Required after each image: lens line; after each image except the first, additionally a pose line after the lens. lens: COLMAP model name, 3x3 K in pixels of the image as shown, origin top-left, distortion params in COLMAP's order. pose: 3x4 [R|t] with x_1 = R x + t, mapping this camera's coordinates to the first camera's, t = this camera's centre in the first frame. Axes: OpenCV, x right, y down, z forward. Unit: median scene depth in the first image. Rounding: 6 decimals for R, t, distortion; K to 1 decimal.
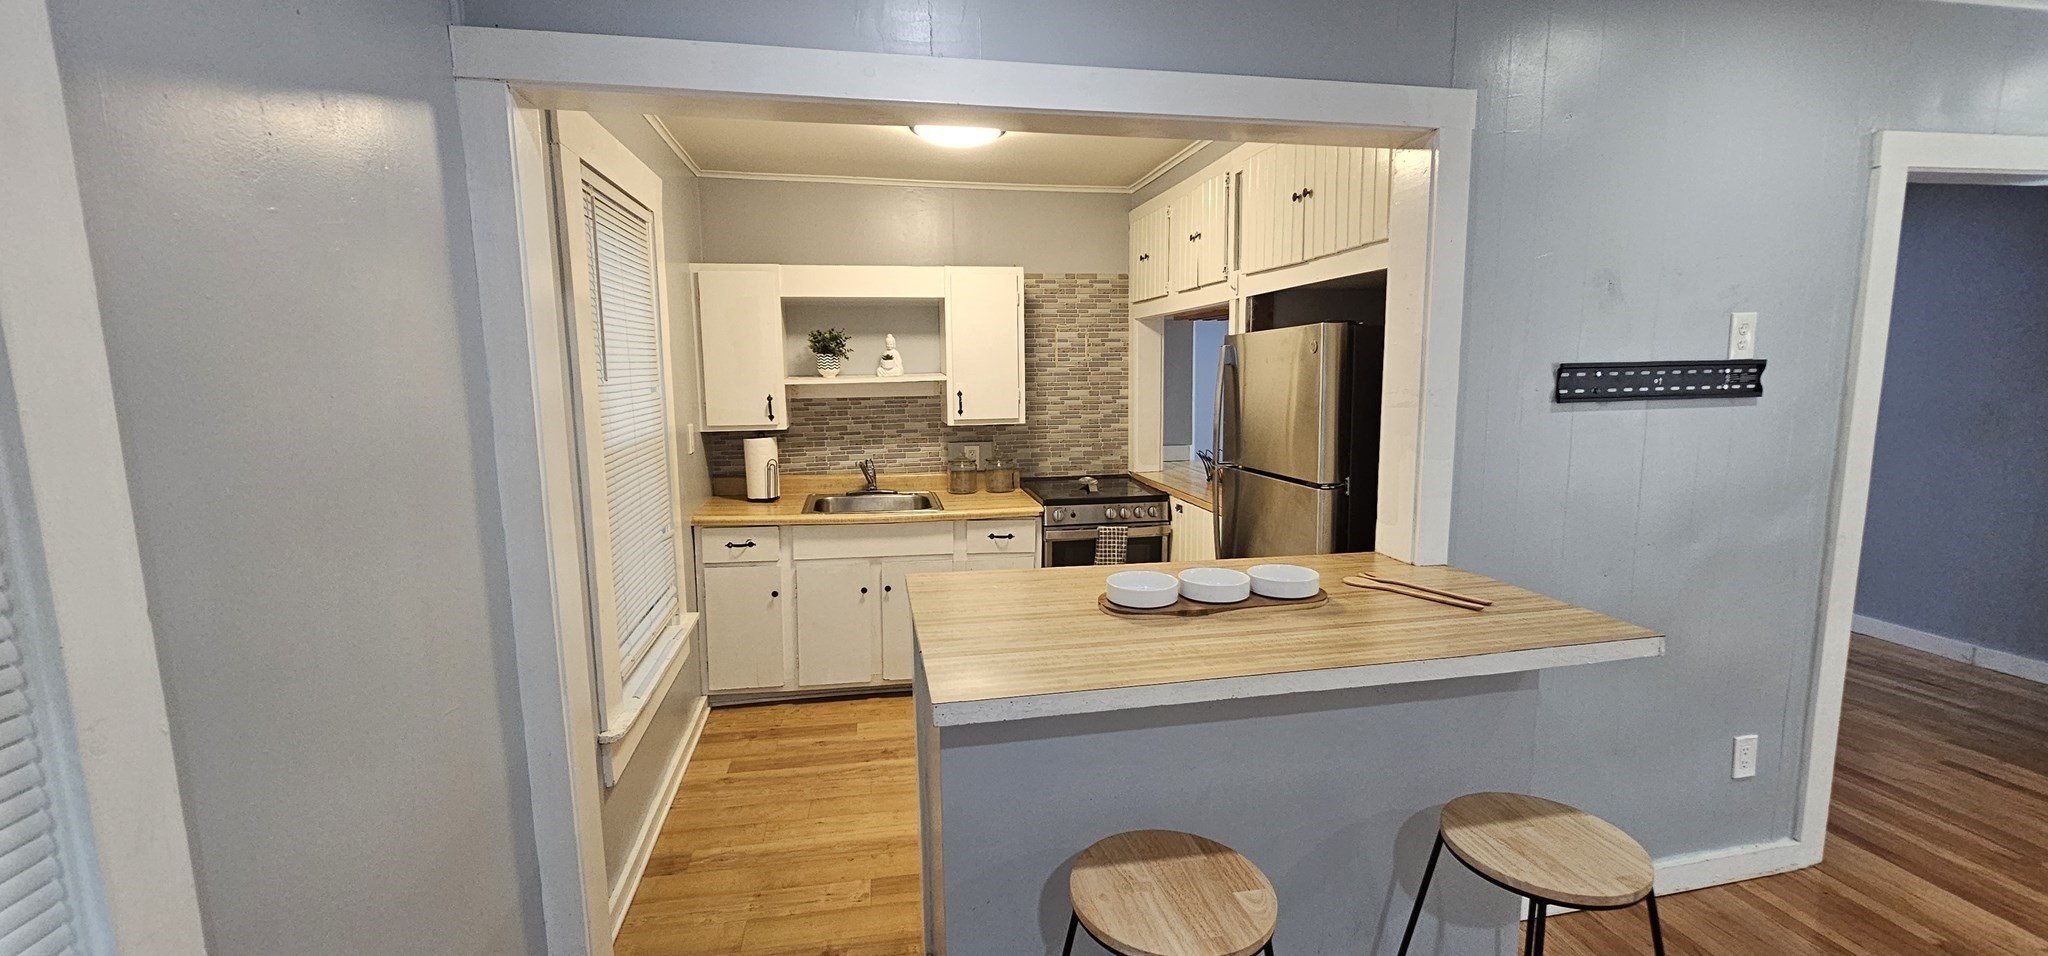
lens RADIAL K [[844.4, 0, 1031.0], [0, 844.4, 477.6], [0, 0, 1]] dist [-0.001818, 0.000675]
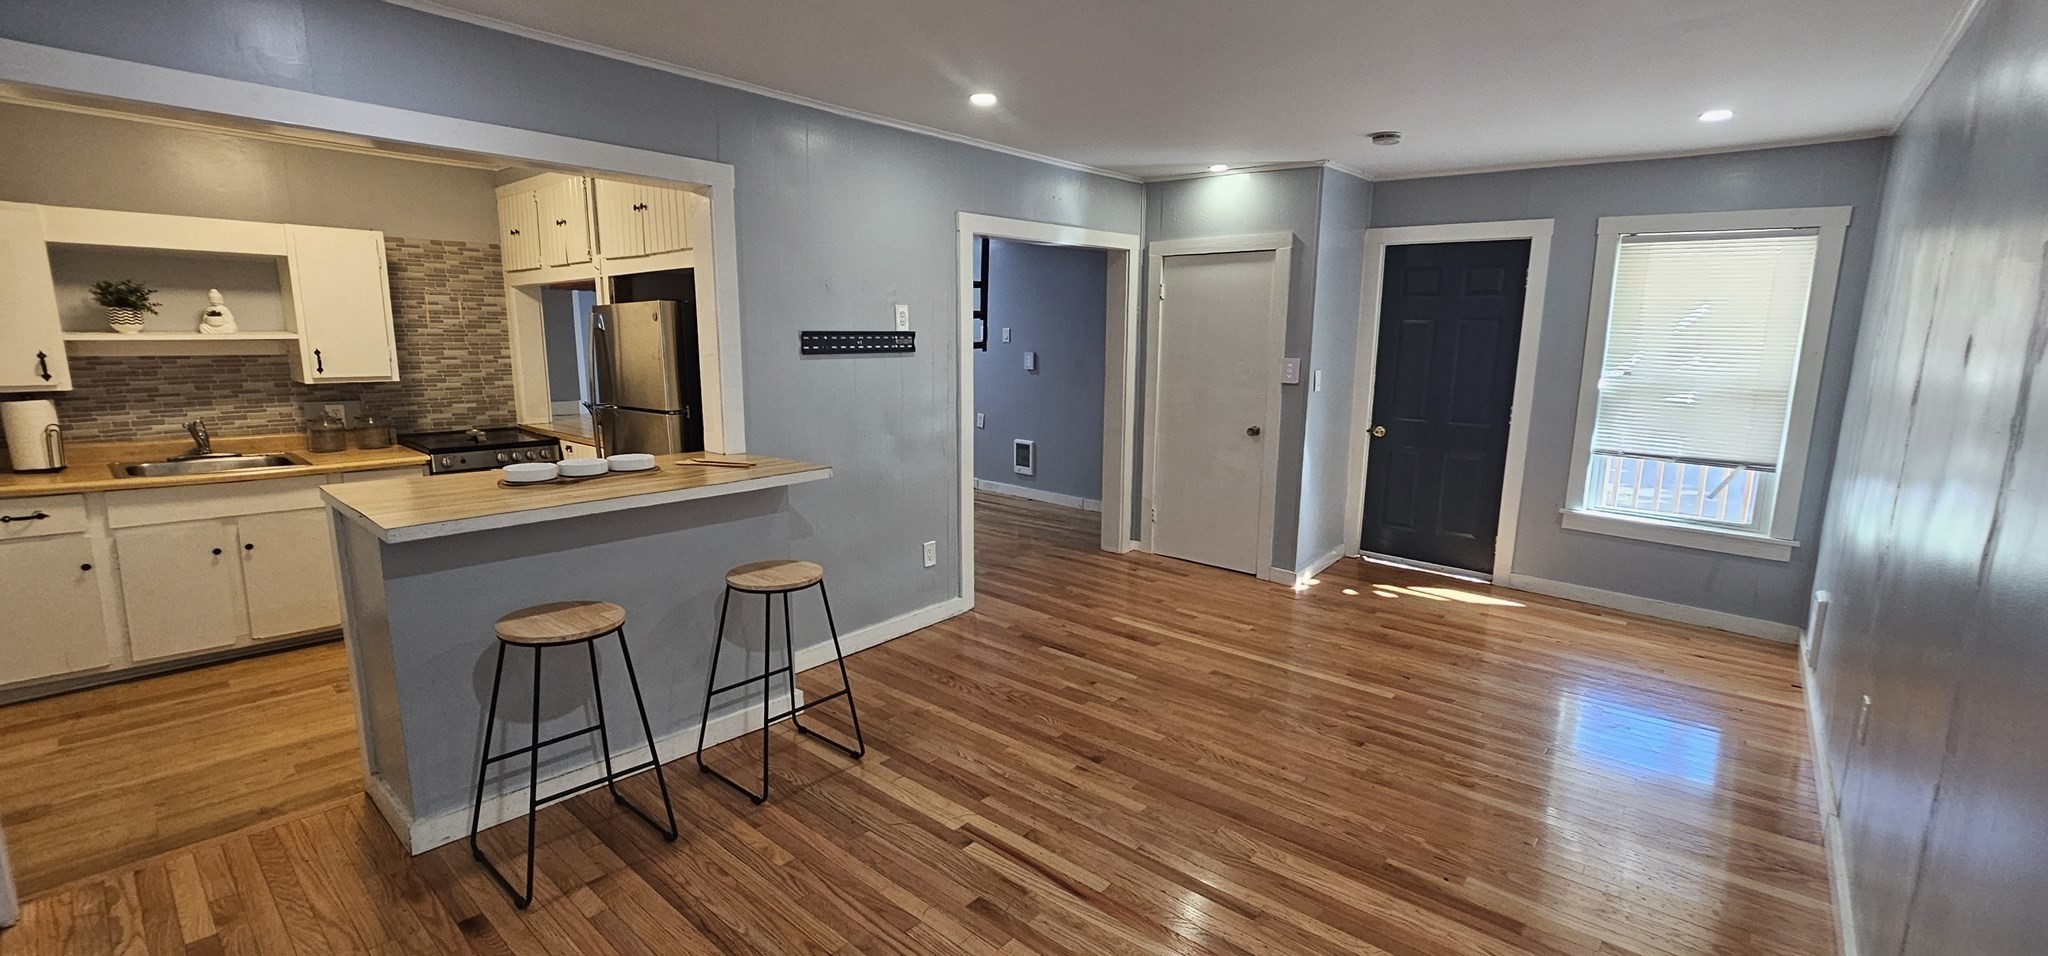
lens RADIAL K [[844.4, 0, 1035.4], [0, 844.4, 479.8], [0, 0, 1]] dist [-0.001818, 0.000675]
pose [[0.787761, -0.085838, 0.609970, -0.041706], [0.063011, 0.996278, 0.058825, 0.057072], [-0.612749, -0.007905, 0.790238, -0.390330]]
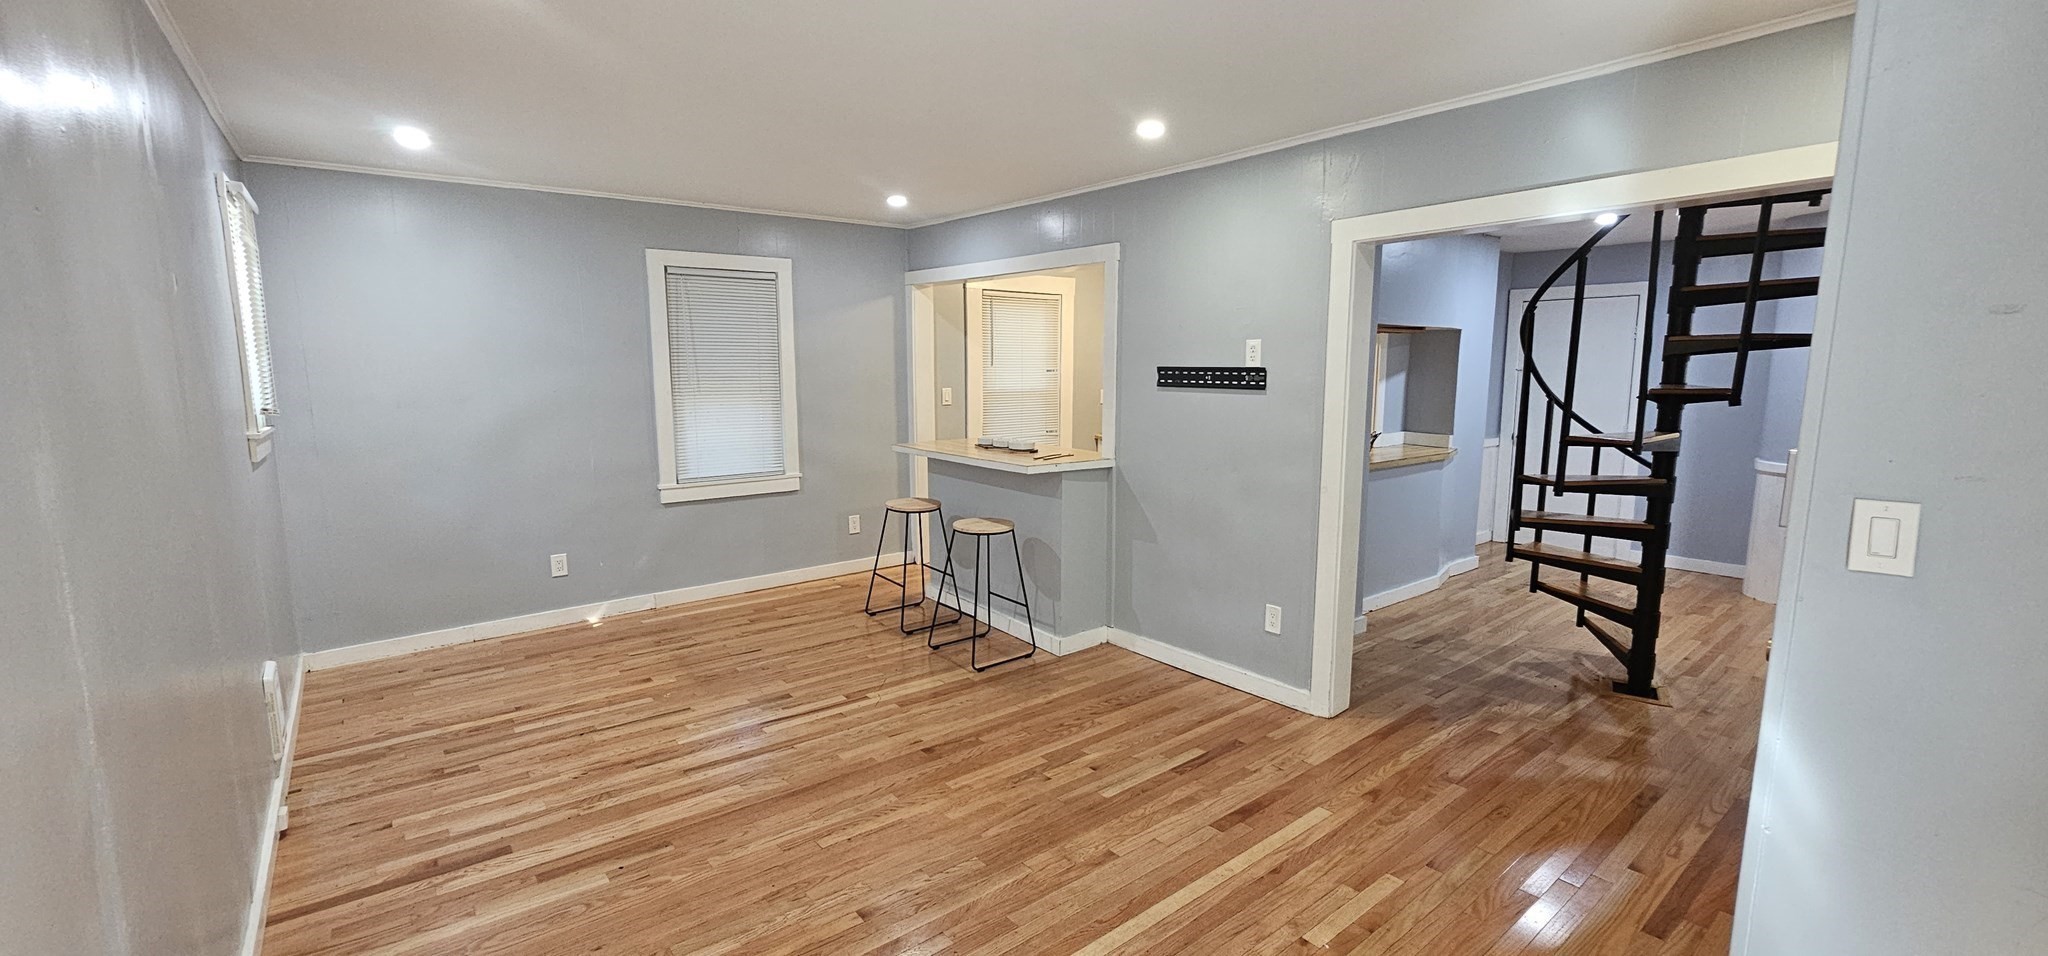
lens RADIAL K [[844.4, 0, 1035.5], [0, 844.4, 474.6], [0, 0, 1]] dist [-0.001818, 0.000675]
pose [[0.461981, 0.136633, -0.876302, 1.390703], [-0.132590, 0.987598, 0.084086, -0.007401], [0.876923, 0.077343, 0.474368, -0.111418]]
